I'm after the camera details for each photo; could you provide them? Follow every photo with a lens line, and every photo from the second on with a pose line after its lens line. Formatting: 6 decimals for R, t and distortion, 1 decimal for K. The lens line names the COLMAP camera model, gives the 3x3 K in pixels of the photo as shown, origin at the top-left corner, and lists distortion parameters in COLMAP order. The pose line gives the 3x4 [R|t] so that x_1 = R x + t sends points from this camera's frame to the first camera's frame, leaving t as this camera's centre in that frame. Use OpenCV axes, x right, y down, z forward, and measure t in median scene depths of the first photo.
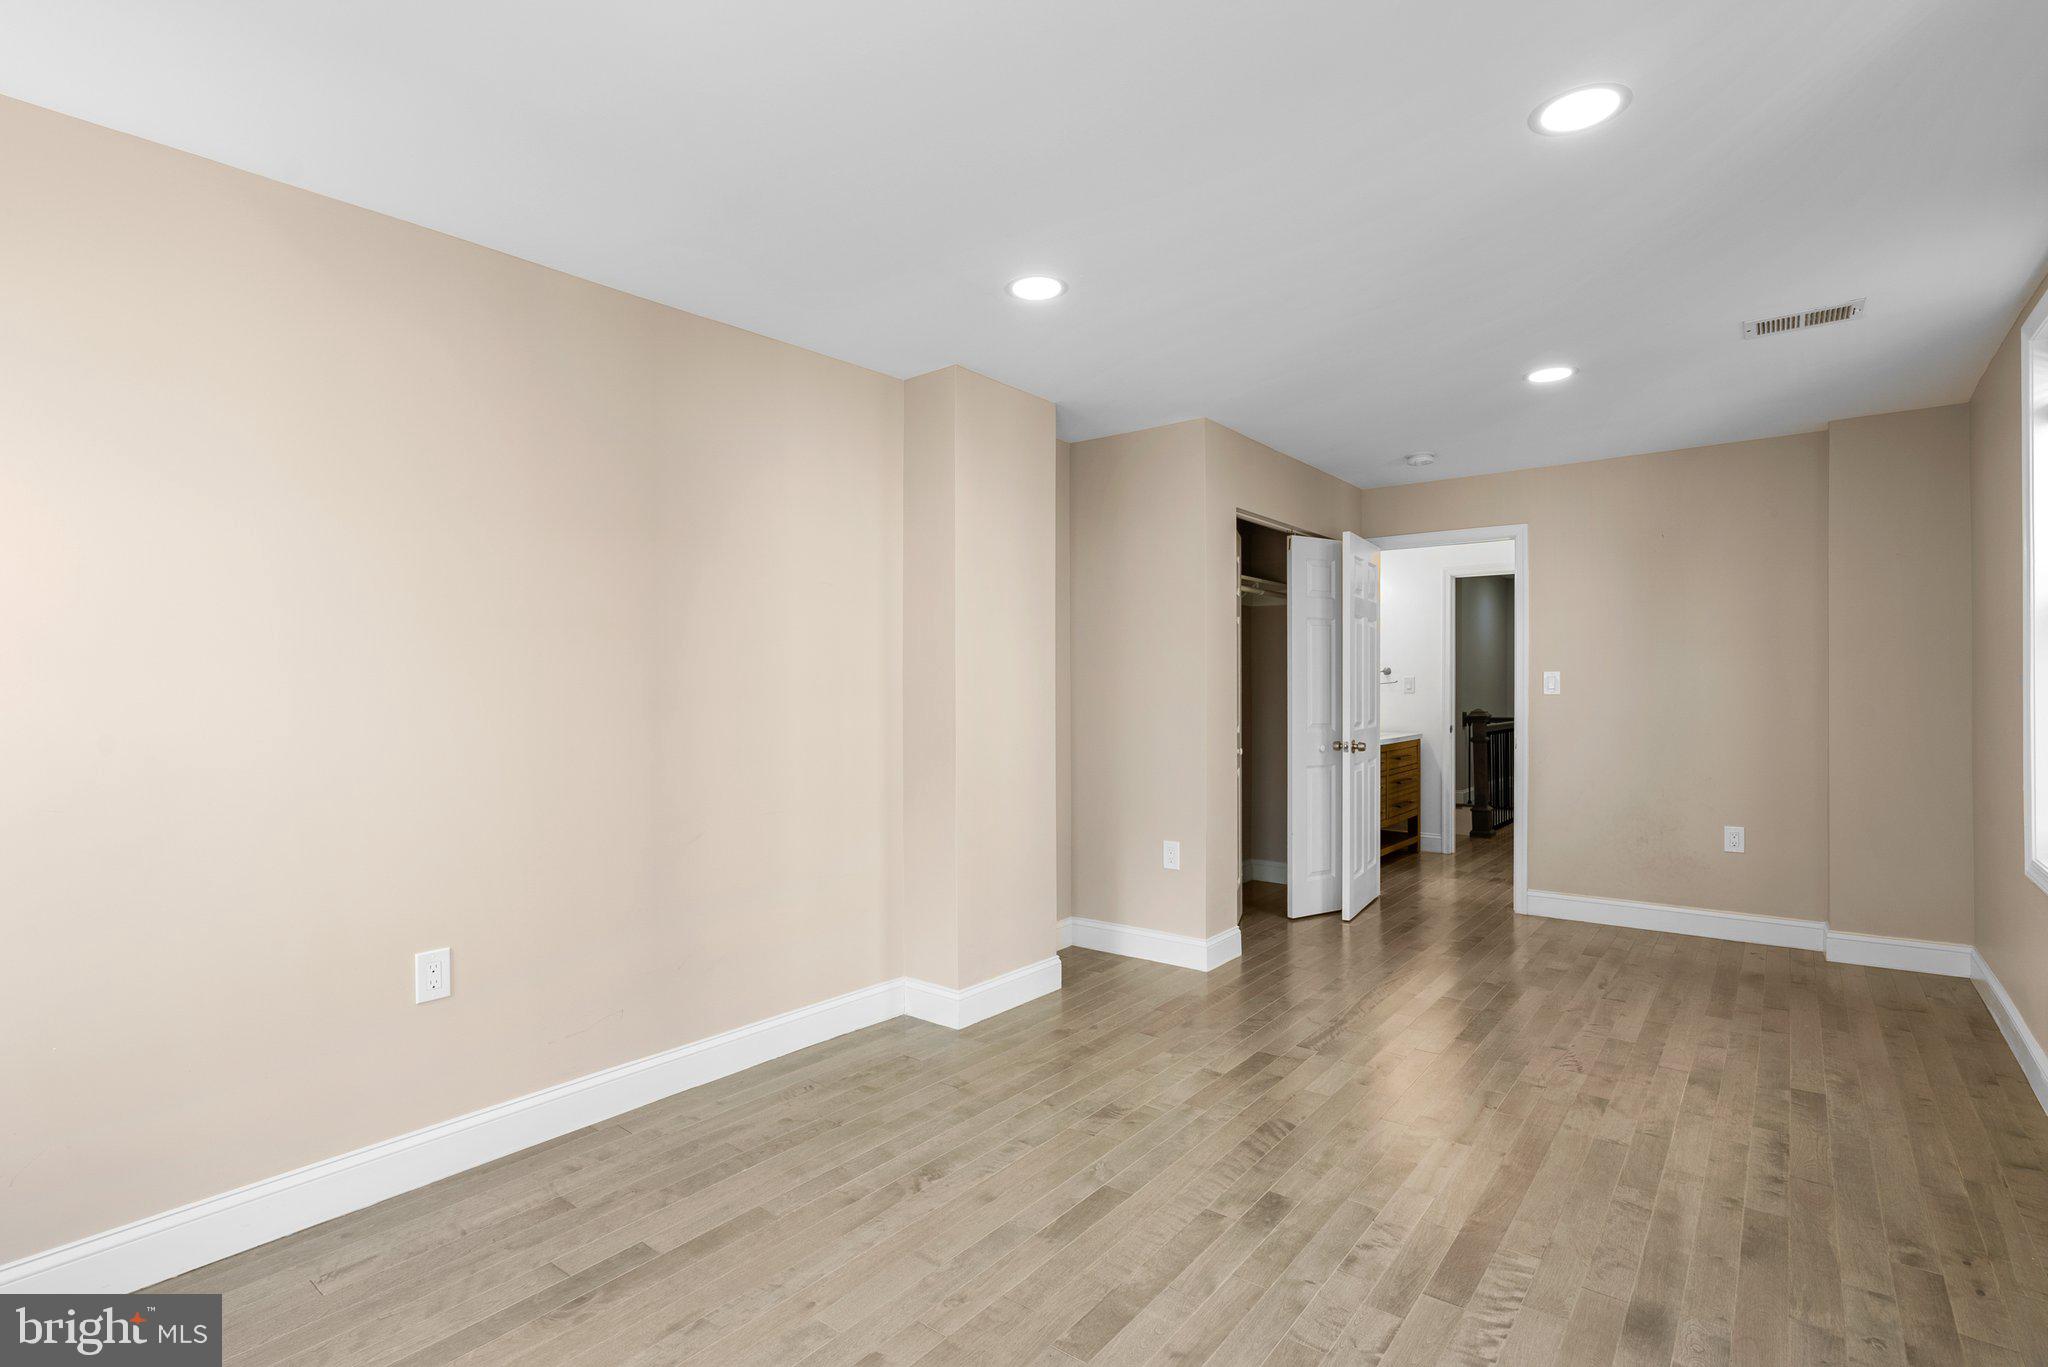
lens RADIAL K [[938.3, 0, 1022.4], [0, 938.3, 691.7], [0, 0, 1]] dist [-0.003646, 0.002840]
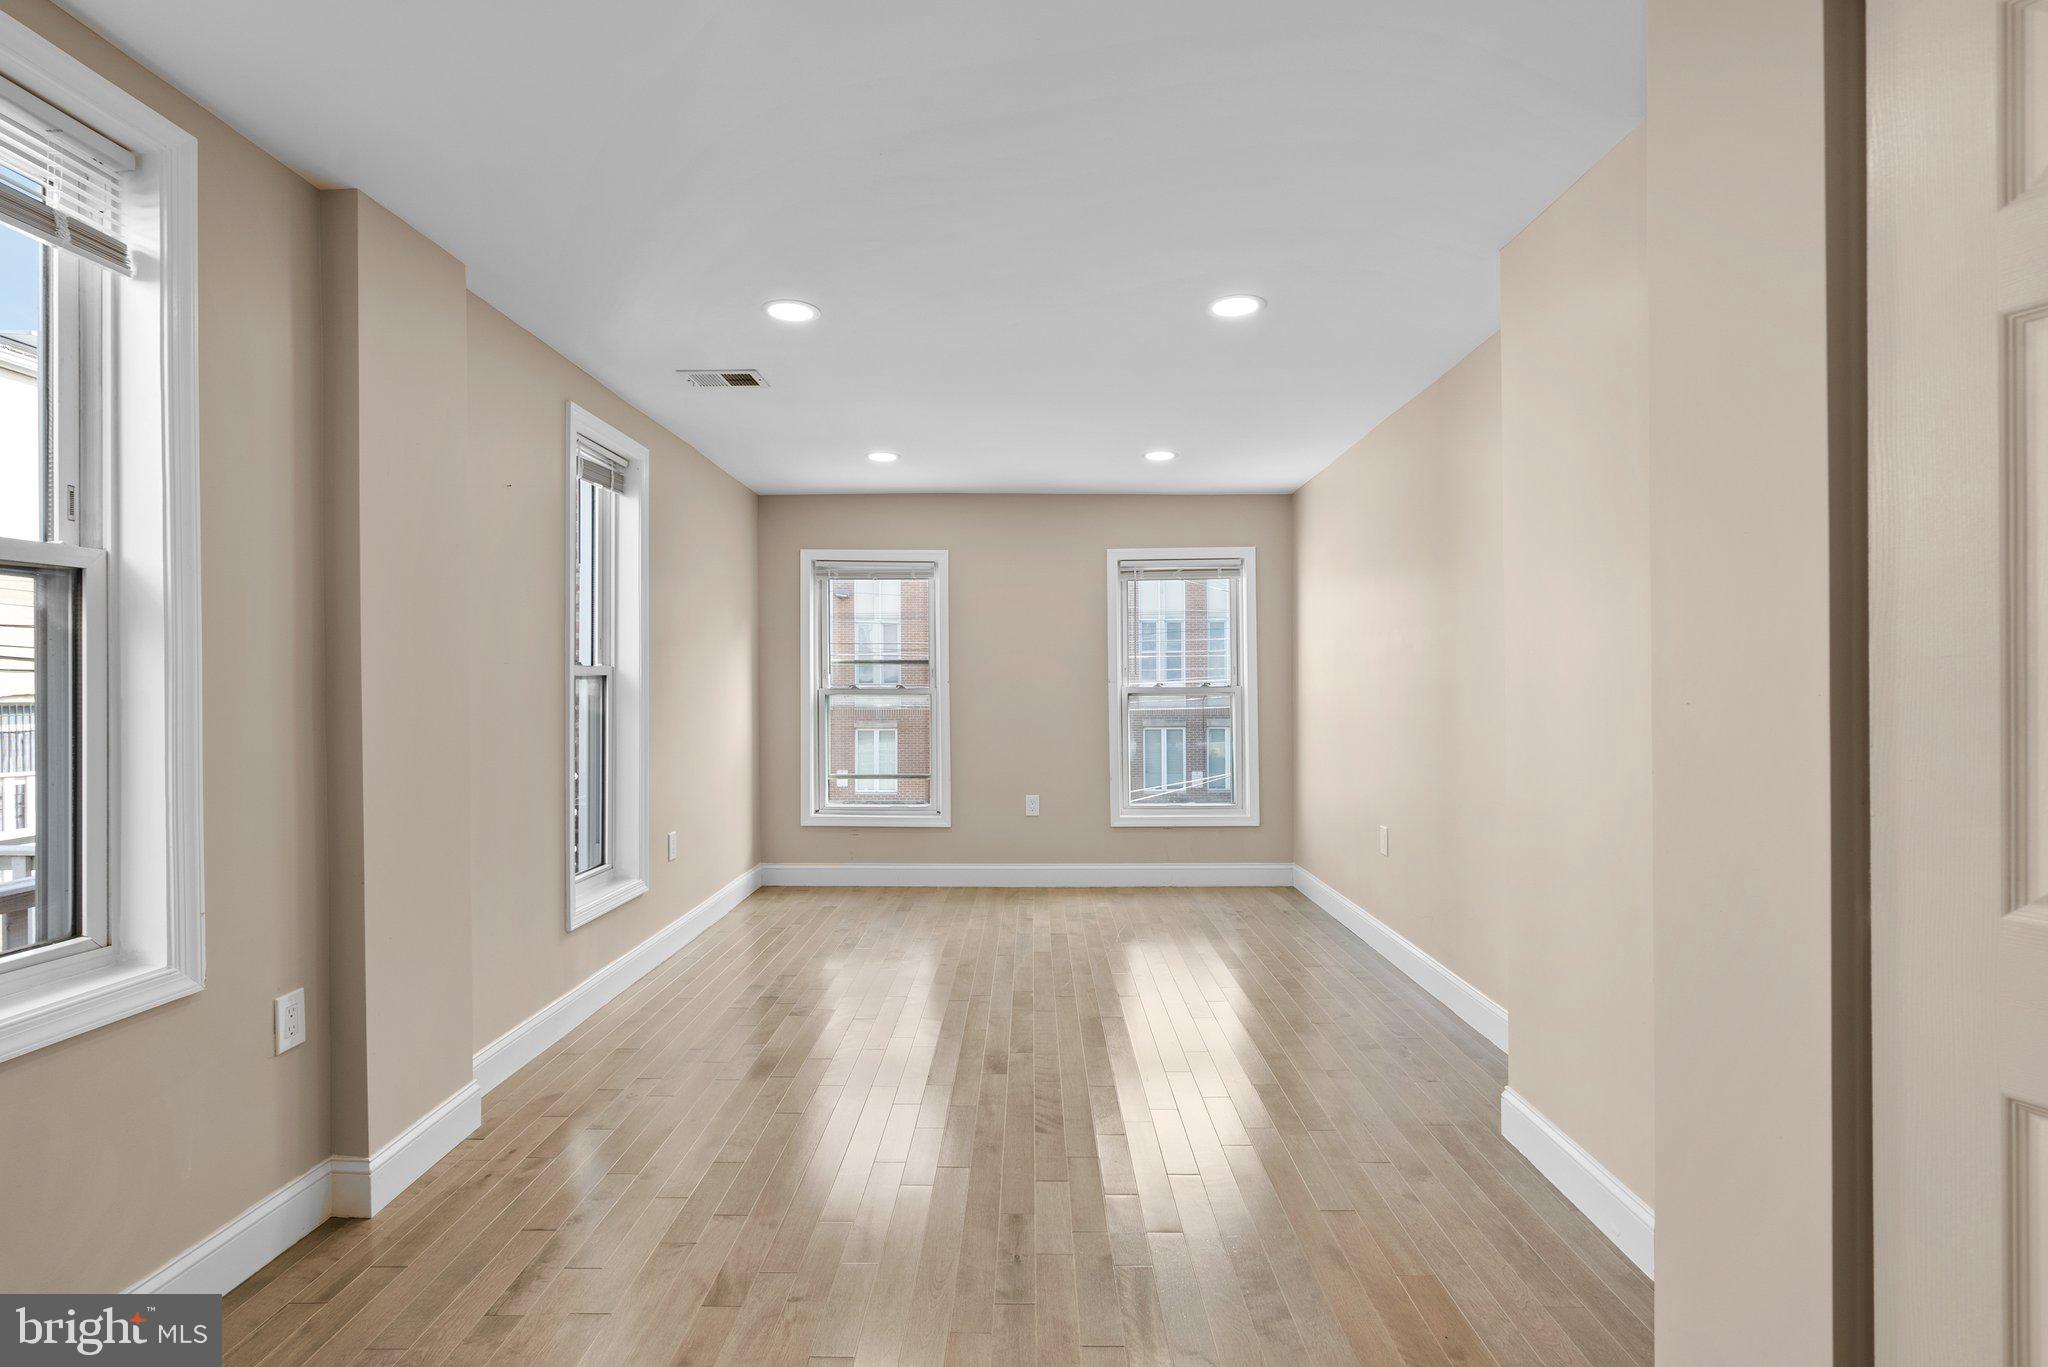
lens RADIAL K [[938.3, 0, 1023.1], [0, 938.3, 681.2], [0, 0, 1]] dist [-0.003646, 0.002840]
pose [[-0.781543, 0.008015, -0.623800, 1.044491], [0.007483, 0.999966, 0.003473, -0.011638], [0.623807, -0.001953, -0.781576, 2.020841]]
